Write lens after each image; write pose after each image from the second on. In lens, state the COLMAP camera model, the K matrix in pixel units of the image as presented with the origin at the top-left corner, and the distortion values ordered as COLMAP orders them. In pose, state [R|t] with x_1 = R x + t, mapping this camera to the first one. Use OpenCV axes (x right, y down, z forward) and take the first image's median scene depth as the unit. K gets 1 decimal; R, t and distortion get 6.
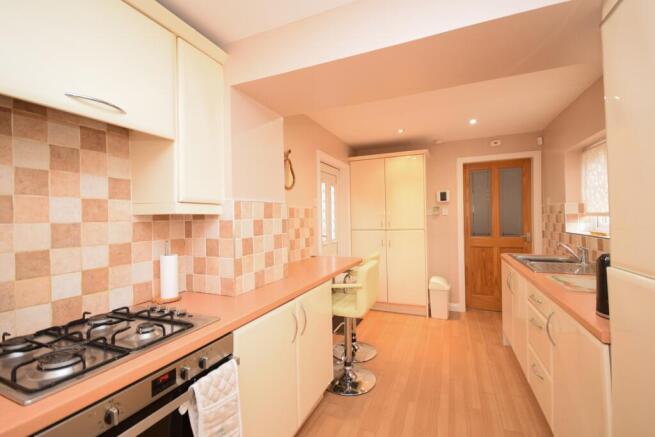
lens RADIAL K [[286.3, 0, 325.8], [0, 286.3, 216.8], [0, 0, 1]] dist [0.000873, 0.000059]
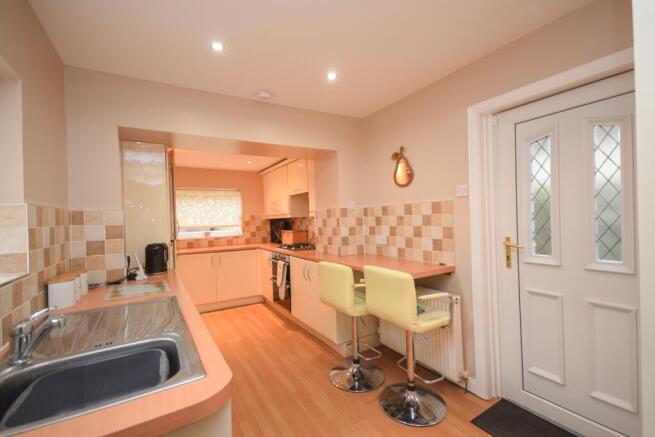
lens RADIAL K [[286.3, 0, 327.3], [0, 286.3, 219.6], [0, 0, 1]] dist [0.000873, 0.000059]
pose [[-0.581353, 0.038877, -0.812722, 1.080893], [0.048416, 0.998741, 0.013142, -0.007038], [0.812210, -0.031709, -0.582503, 1.749116]]
